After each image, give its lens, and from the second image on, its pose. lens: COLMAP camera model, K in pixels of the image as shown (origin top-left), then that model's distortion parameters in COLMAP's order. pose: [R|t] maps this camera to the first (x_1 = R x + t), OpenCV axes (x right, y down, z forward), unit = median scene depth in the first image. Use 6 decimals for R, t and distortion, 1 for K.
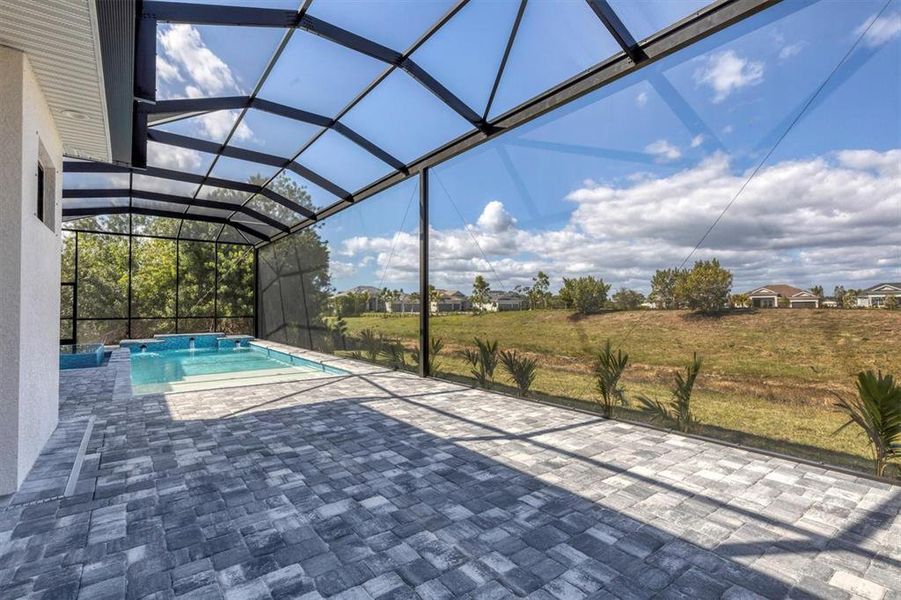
lens RADIAL K [[414.5, 0, 448.8], [0, 414.5, 306.7], [0, 0, 1]] dist [-0.000555, -0.000042]
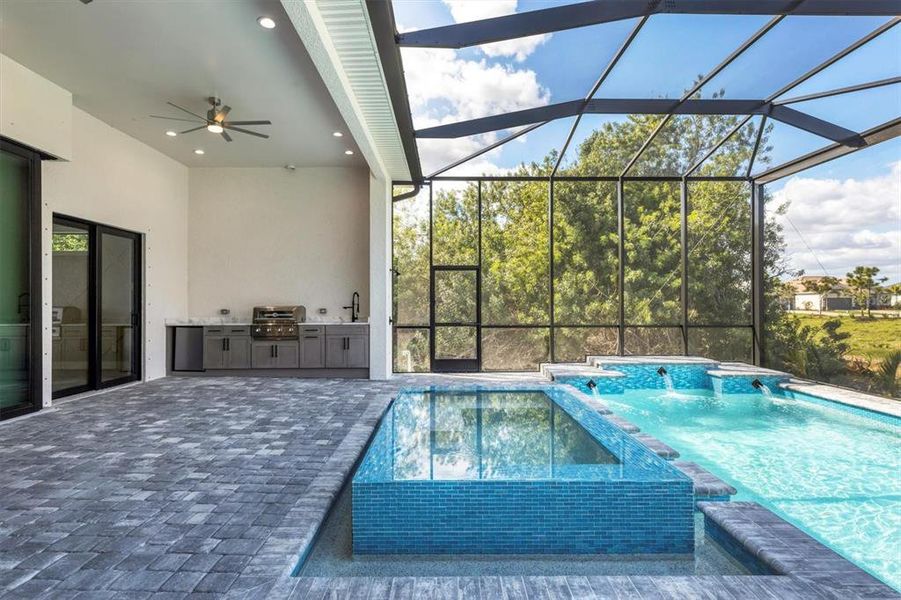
lens RADIAL K [[461.9, 0, 446.1], [0, 461.9, 301.3], [0, 0, 1]] dist [-0.001850, 0.002384]
pose [[0.793721, -0.003717, -0.608270, -0.347004], [0.002786, 0.999993, -0.002475, -0.003145], [0.608275, 0.000270, 0.793726, 0.285608]]
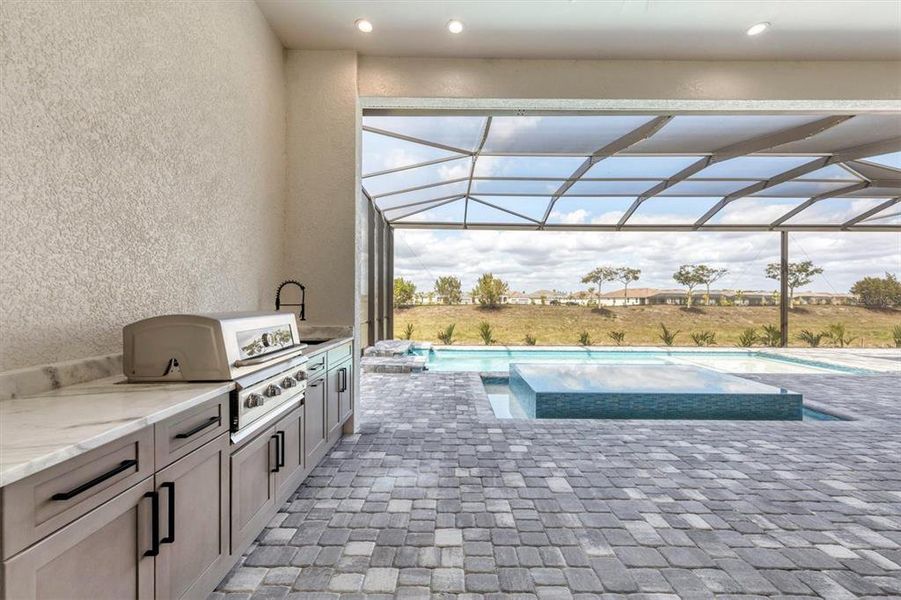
lens RADIAL K [[367.6, 0, 446.8], [0, 367.6, 300.7], [0, 0, 1]] dist [0.006167, -0.000579]
pose [[0.610561, 0.005975, 0.791947, -0.757341], [-0.008626, 0.999962, -0.000893, -0.004218], [-0.791922, -0.006286, 0.610590, 0.410881]]
